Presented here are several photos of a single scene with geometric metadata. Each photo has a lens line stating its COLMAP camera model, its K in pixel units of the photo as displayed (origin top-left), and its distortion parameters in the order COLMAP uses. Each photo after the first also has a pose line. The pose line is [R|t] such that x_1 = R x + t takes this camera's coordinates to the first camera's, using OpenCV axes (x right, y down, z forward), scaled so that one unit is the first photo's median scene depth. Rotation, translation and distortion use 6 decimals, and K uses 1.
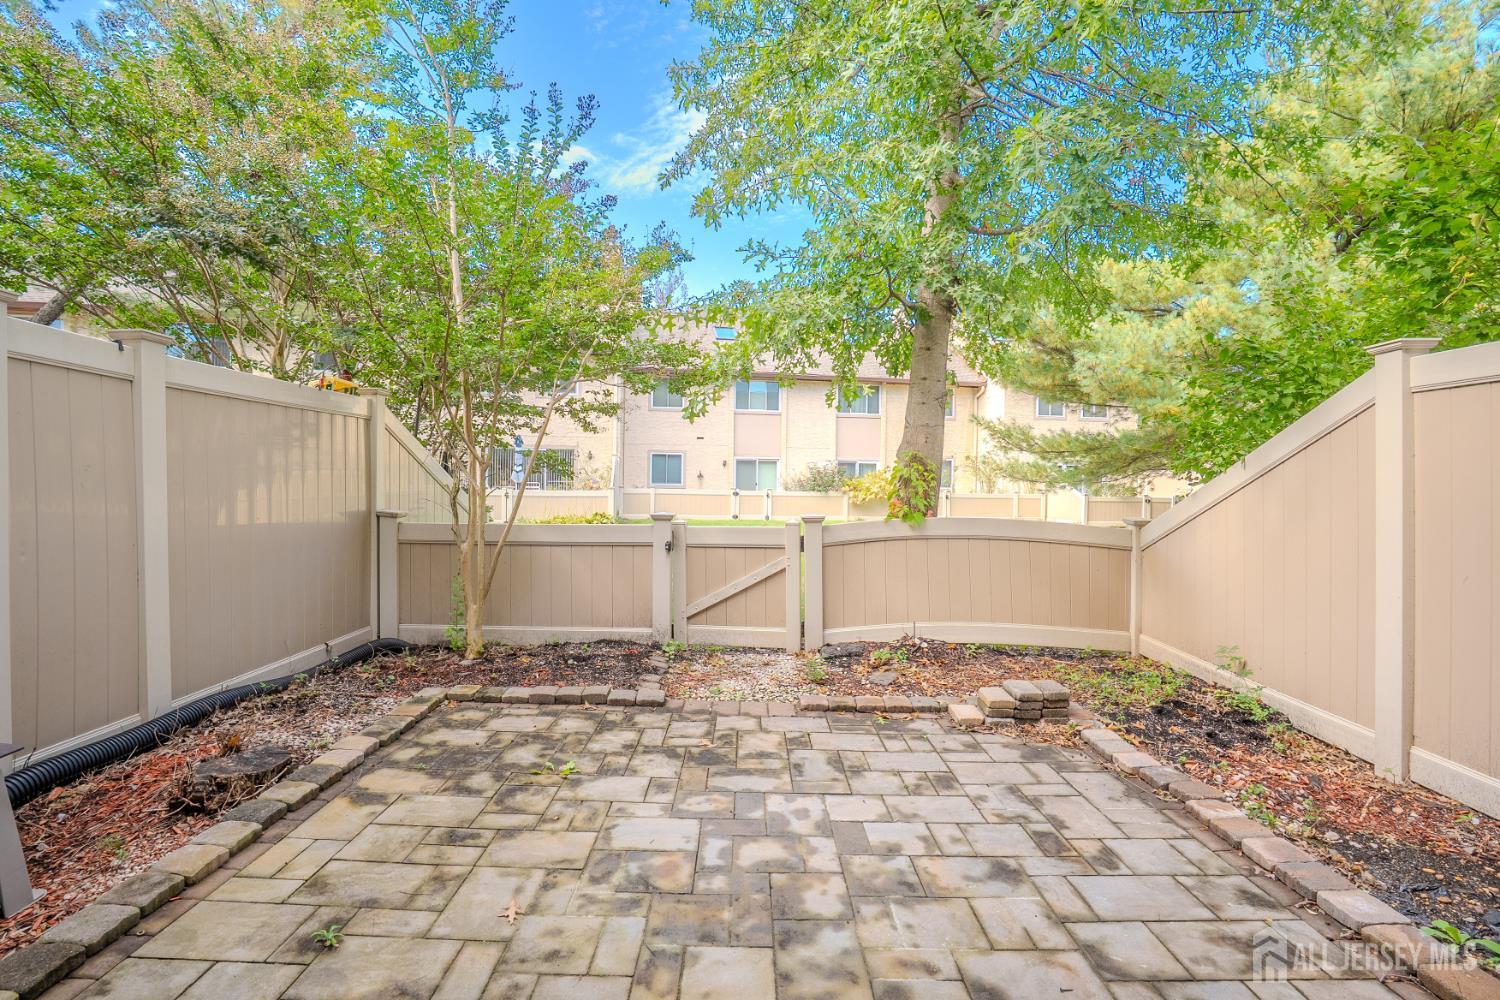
lens RADIAL K [[690.0, 0, 746.5], [0, 690.0, 496.8], [0, 0, 1]] dist [-0.060677, 0.022546]
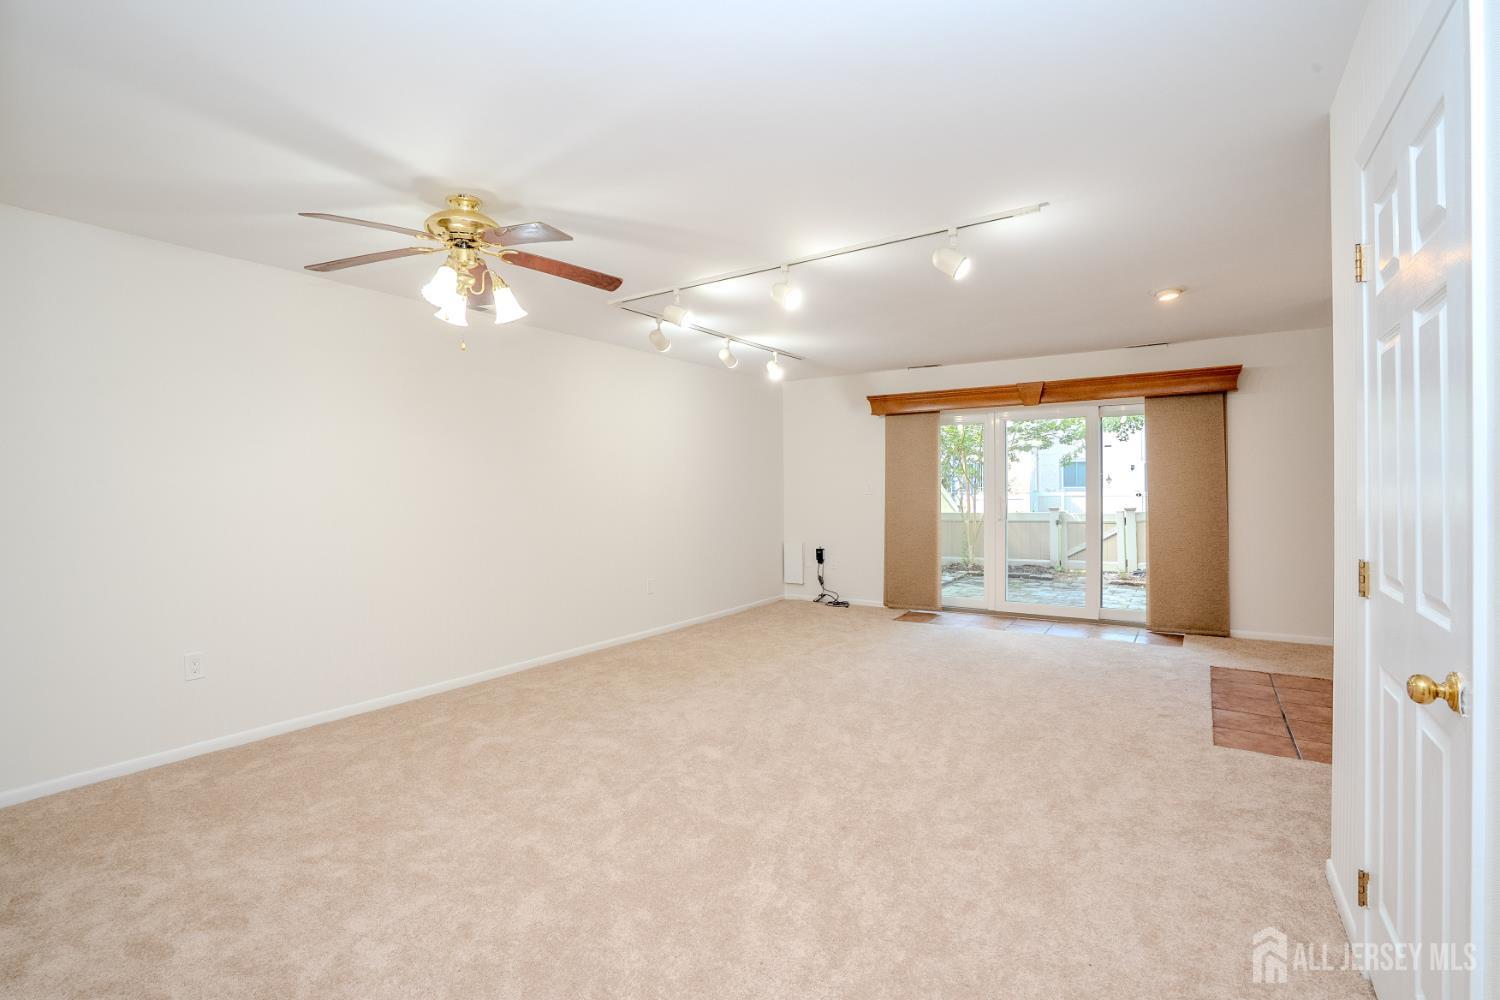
lens RADIAL K [[690.0, 0, 746.5], [0, 690.0, 496.8], [0, 0, 1]] dist [-0.060677, 0.022546]
pose [[0.834439, -0.021896, -0.550666, 0.258794], [0.019681, 0.999757, -0.009930, -0.007947], [0.550750, -0.002552, 0.834667, -1.367034]]
